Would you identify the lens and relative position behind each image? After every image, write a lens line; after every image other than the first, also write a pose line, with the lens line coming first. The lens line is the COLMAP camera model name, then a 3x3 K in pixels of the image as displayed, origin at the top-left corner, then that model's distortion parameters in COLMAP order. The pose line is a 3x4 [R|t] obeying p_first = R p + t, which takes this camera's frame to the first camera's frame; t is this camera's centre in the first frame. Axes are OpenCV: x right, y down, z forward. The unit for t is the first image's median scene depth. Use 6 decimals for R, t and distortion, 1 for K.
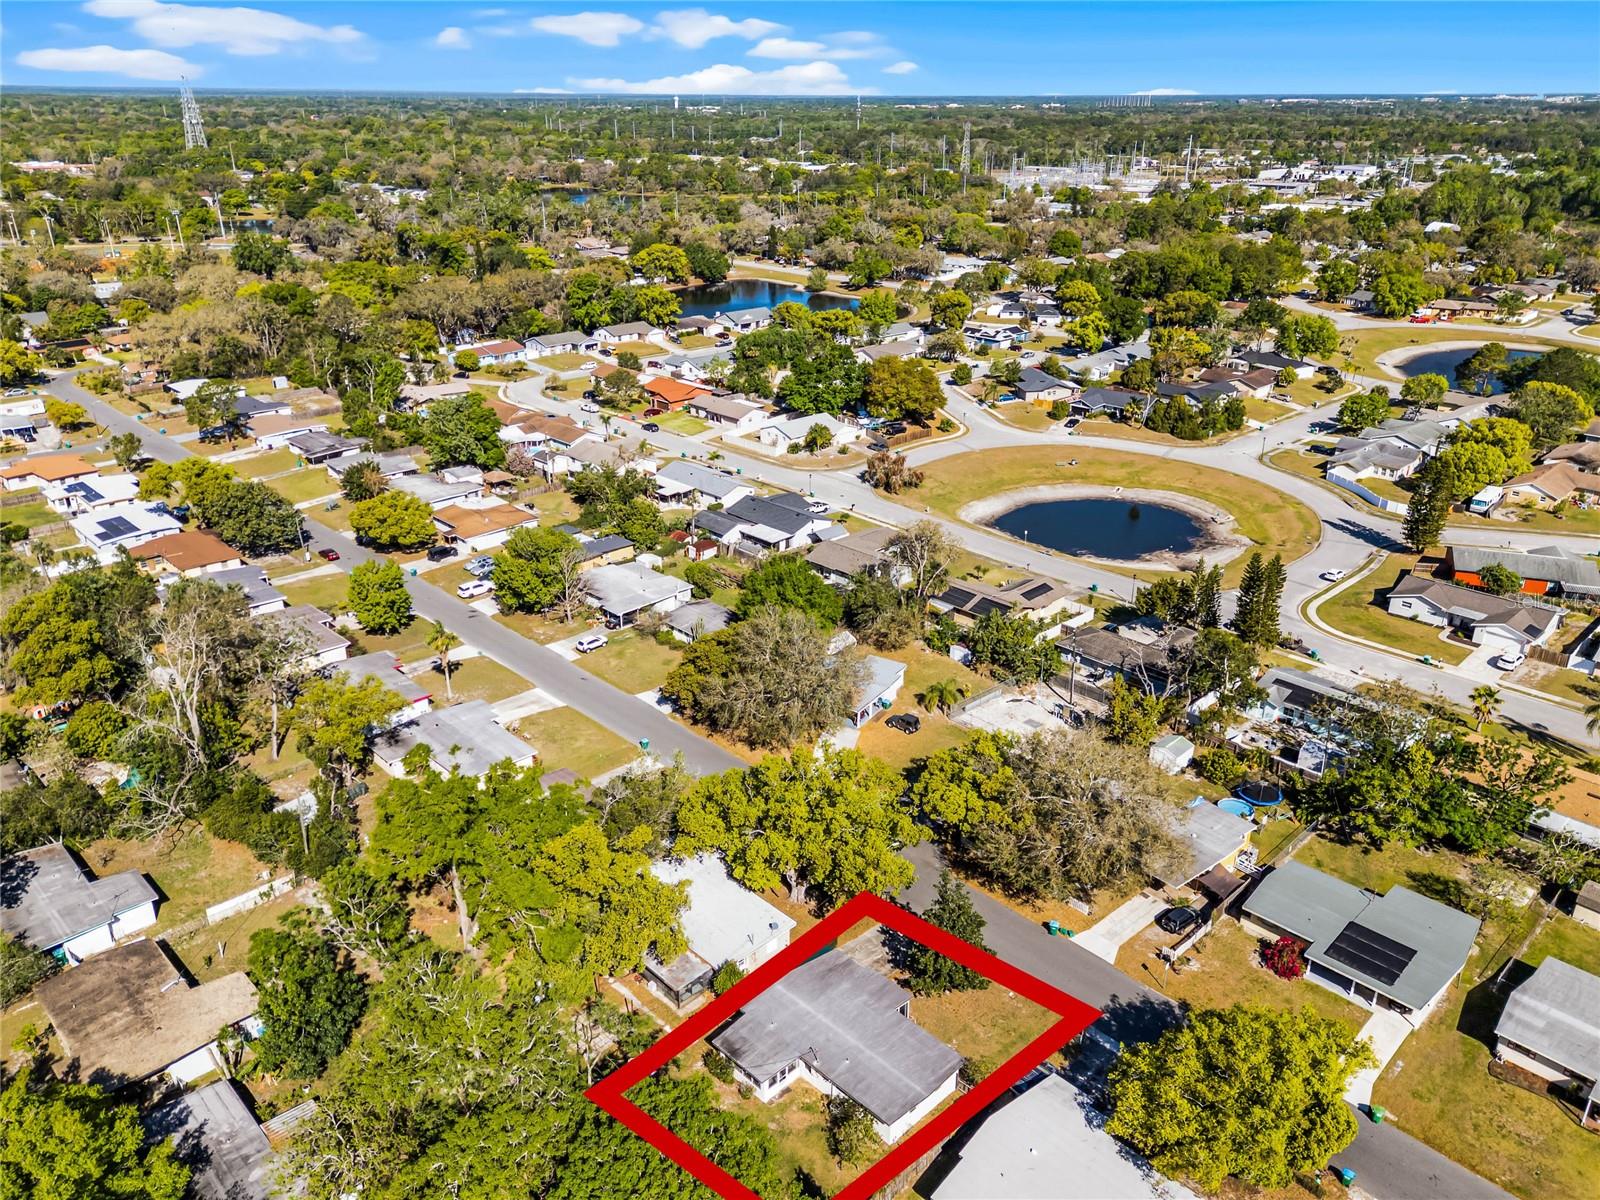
lens RADIAL K [[1160.9, 0, 799.3], [0, 1160.9, 603.3], [0, 0, 1]] dist [0.072593, -0.063608]
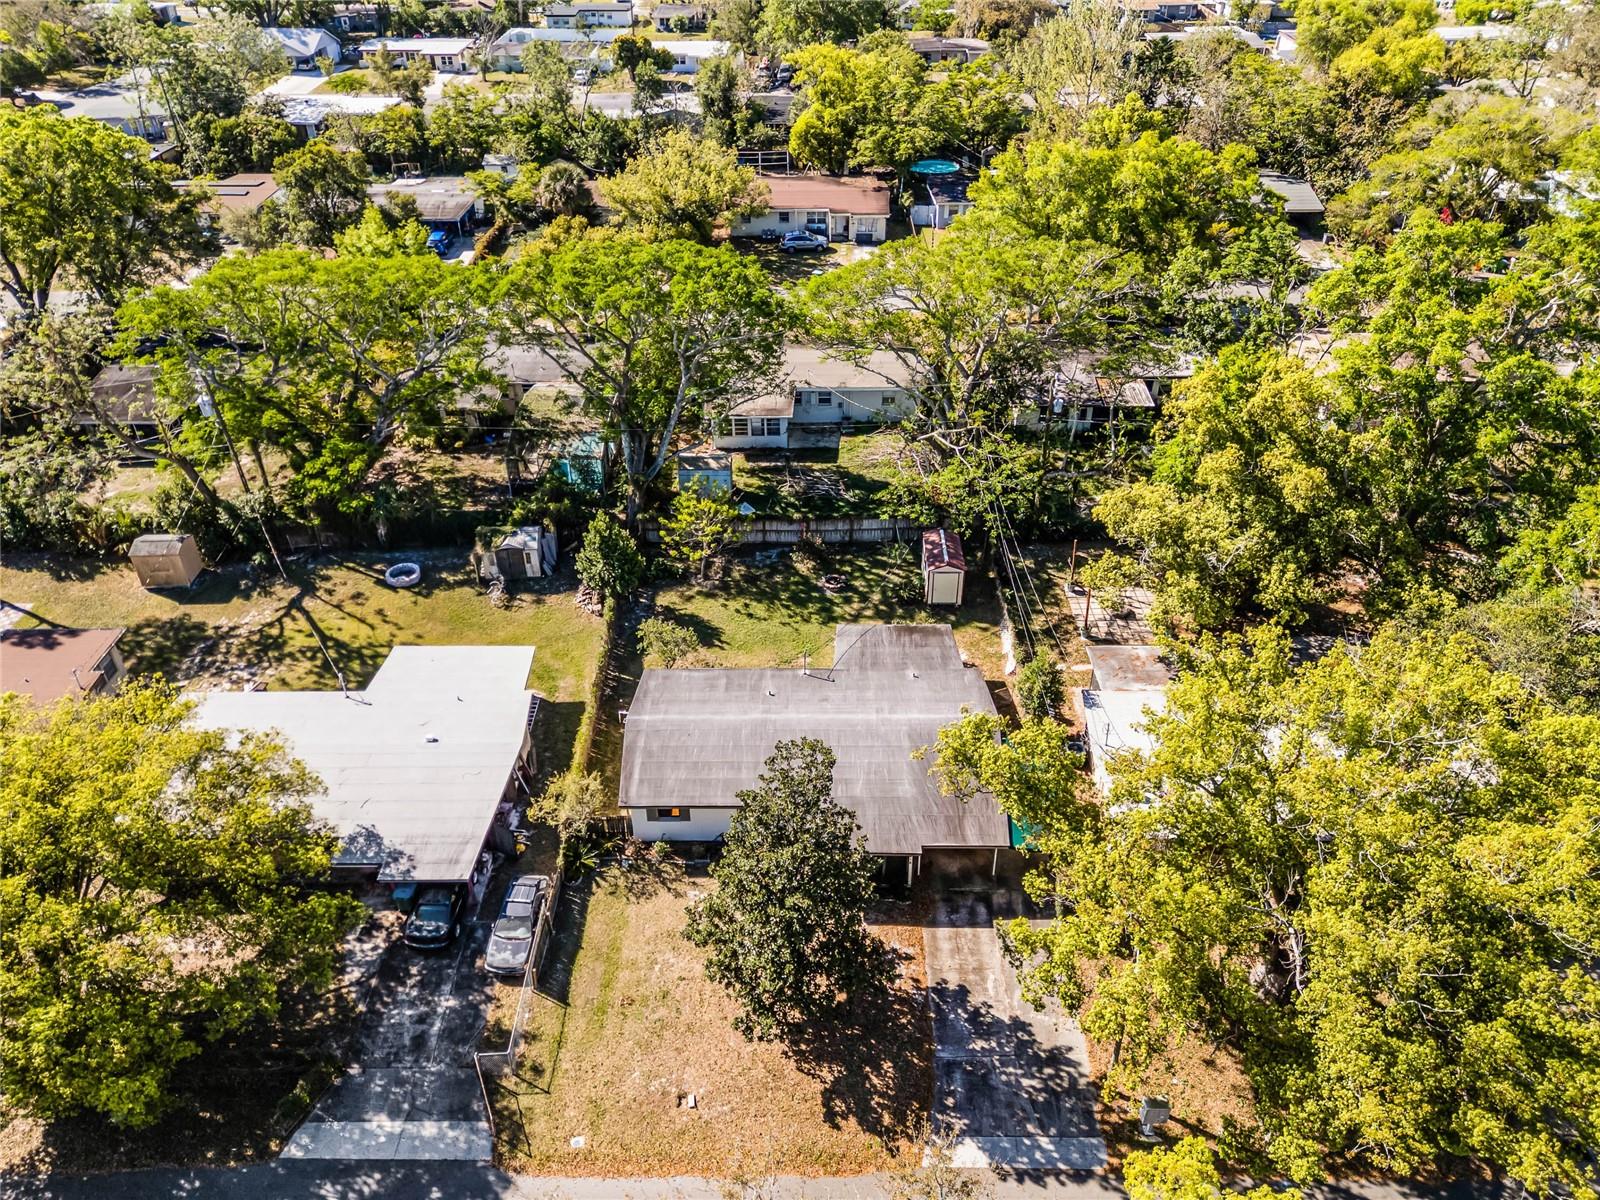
lens RADIAL K [[1160.9, 0, 789.3], [0, 1160.9, 601.7], [0, 0, 1]] dist [0.072593, -0.063608]
pose [[-0.710737, 0.400259, -0.578486, 0.281152], [-0.271249, 0.602818, 0.750356, -0.073336], [0.649059, 0.690220, -0.319875, 0.899186]]
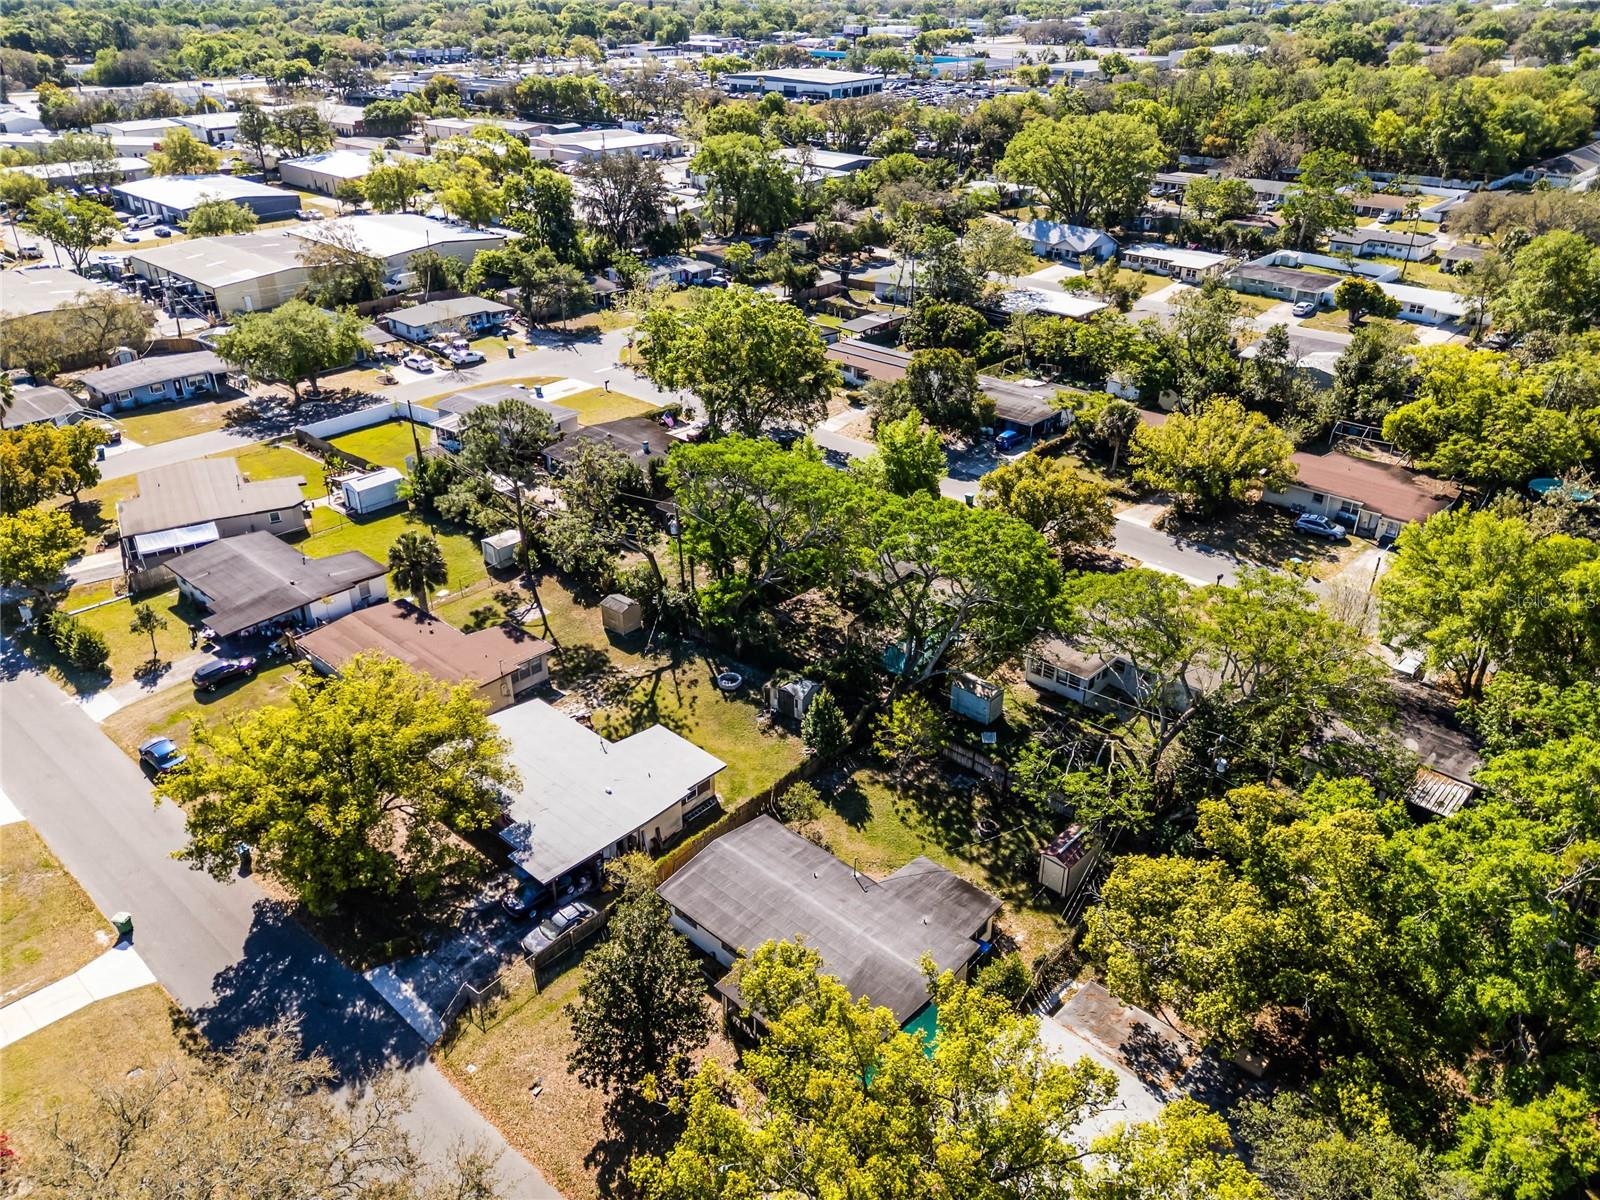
lens RADIAL K [[1160.9, 0, 799.5], [0, 1160.9, 600.0], [0, 0, 1]] dist [0.072593, -0.063608]
pose [[-0.998566, 0.013606, -0.051769, 0.067830], [-0.032089, 0.621930, 0.782415, -0.240040], [0.042842, 0.782955, -0.620602, 1.024383]]
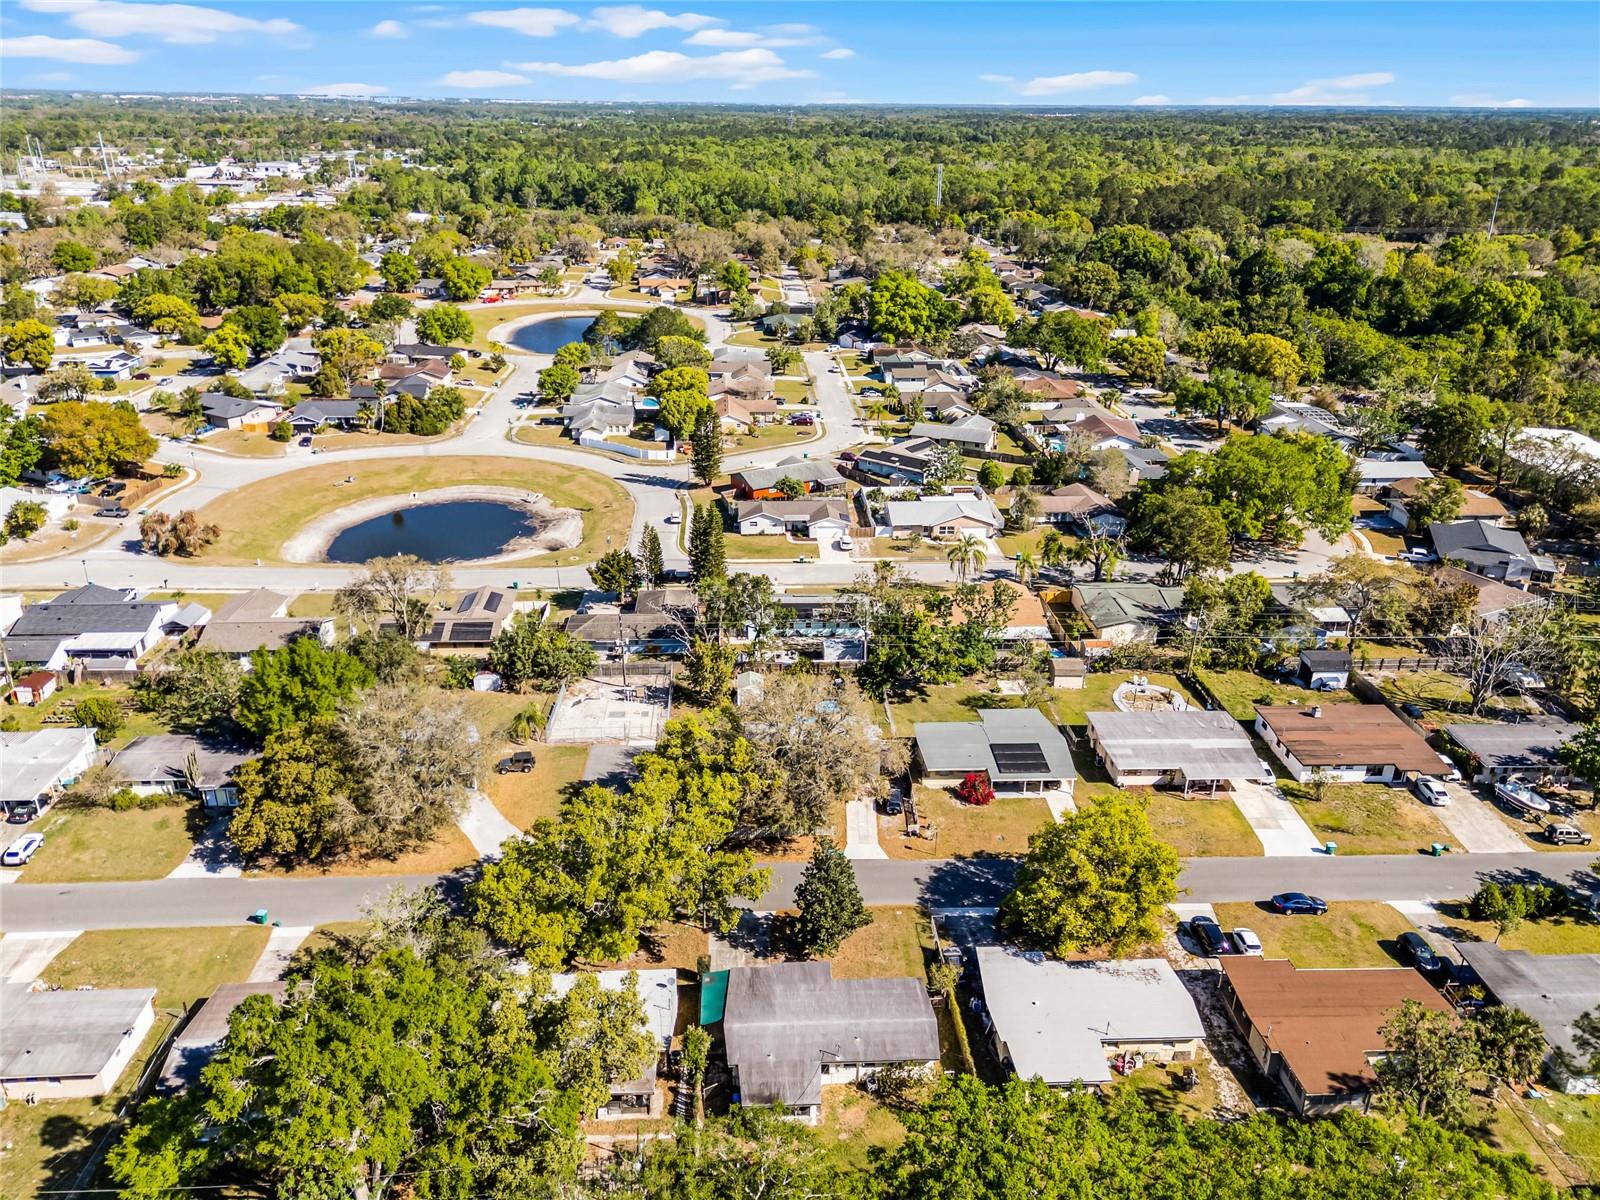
lens RADIAL K [[1160.9, 0, 796.0], [0, 1160.9, 590.9], [0, 0, 1]] dist [0.072593, -0.063608]
pose [[0.664246, -0.284701, 0.691175, -0.452777], [0.289521, 0.950448, 0.113258, -0.084754], [-0.689170, 0.124878, 0.713758, 0.201200]]
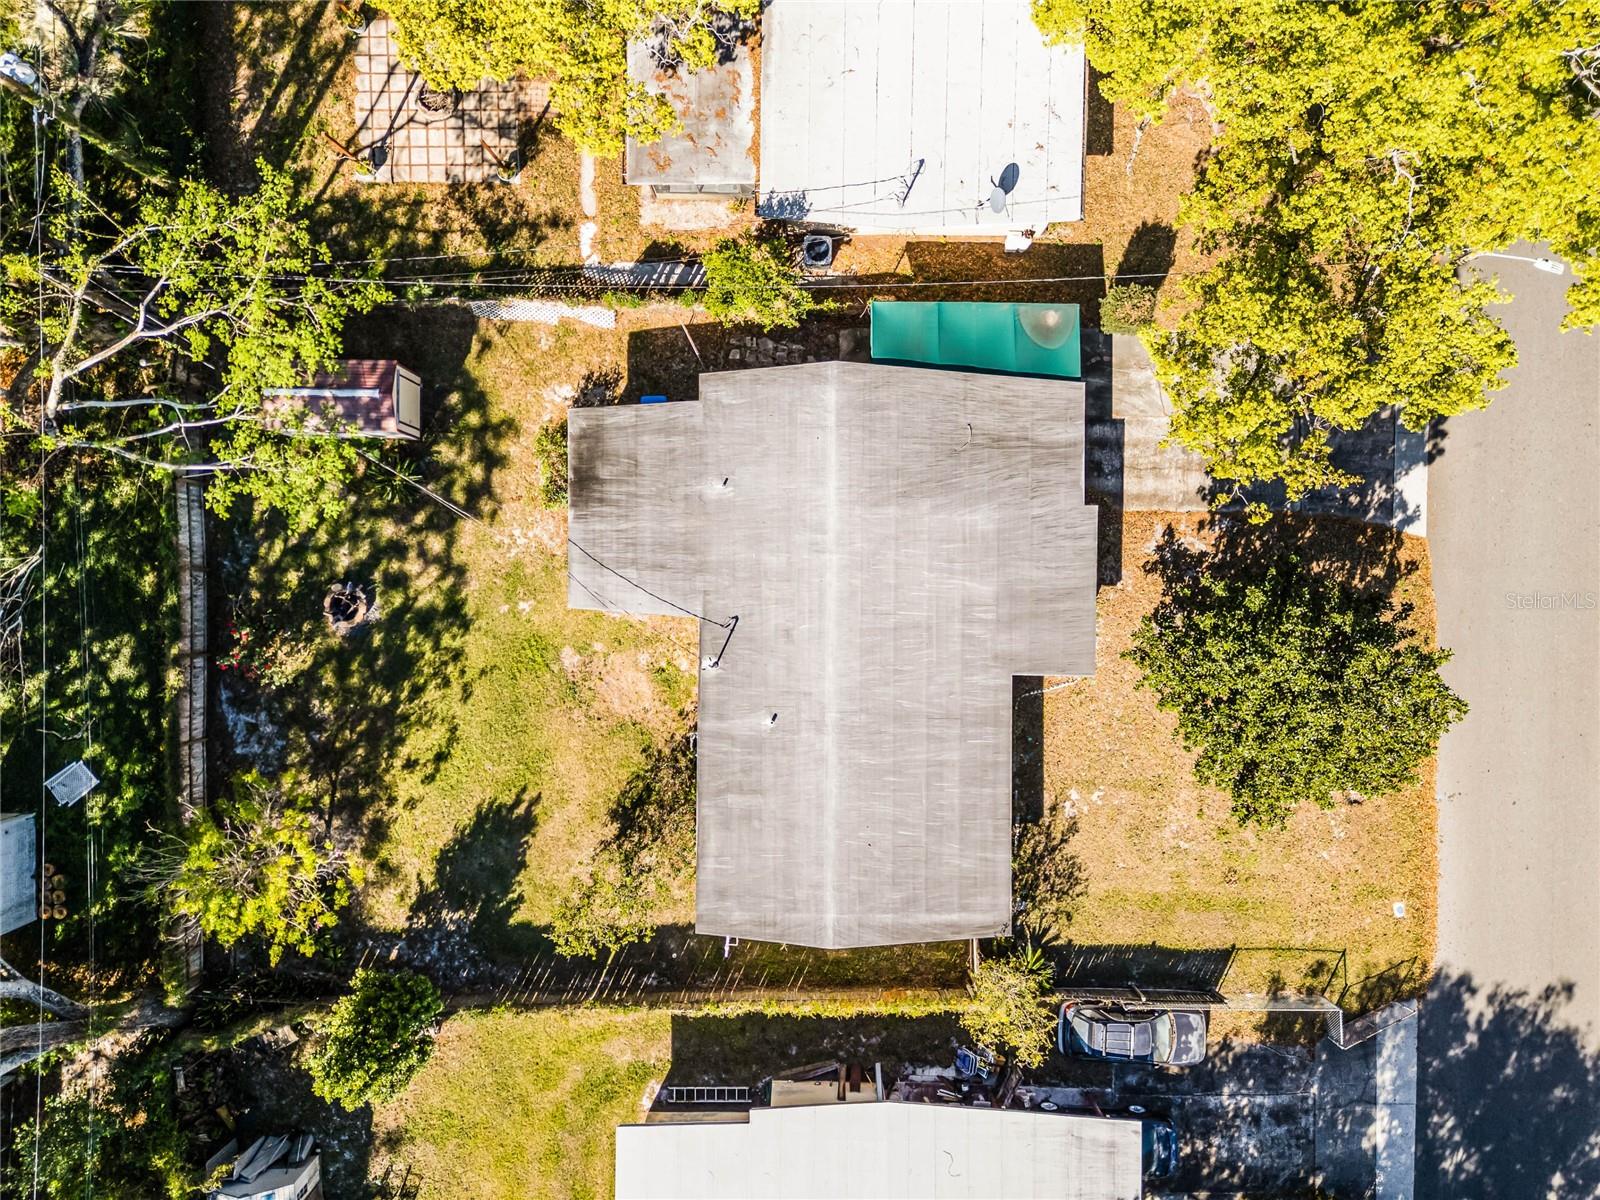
lens RADIAL K [[1160.9, 0, 797.9], [0, 1160.9, 602.5], [0, 0, 1]] dist [0.072593, -0.063608]
pose [[0.708923, 0.705269, -0.004779, 0.017123], [-0.264515, 0.272154, 0.925183, 0.024379], [0.653804, -0.654620, 0.379491, 0.685203]]
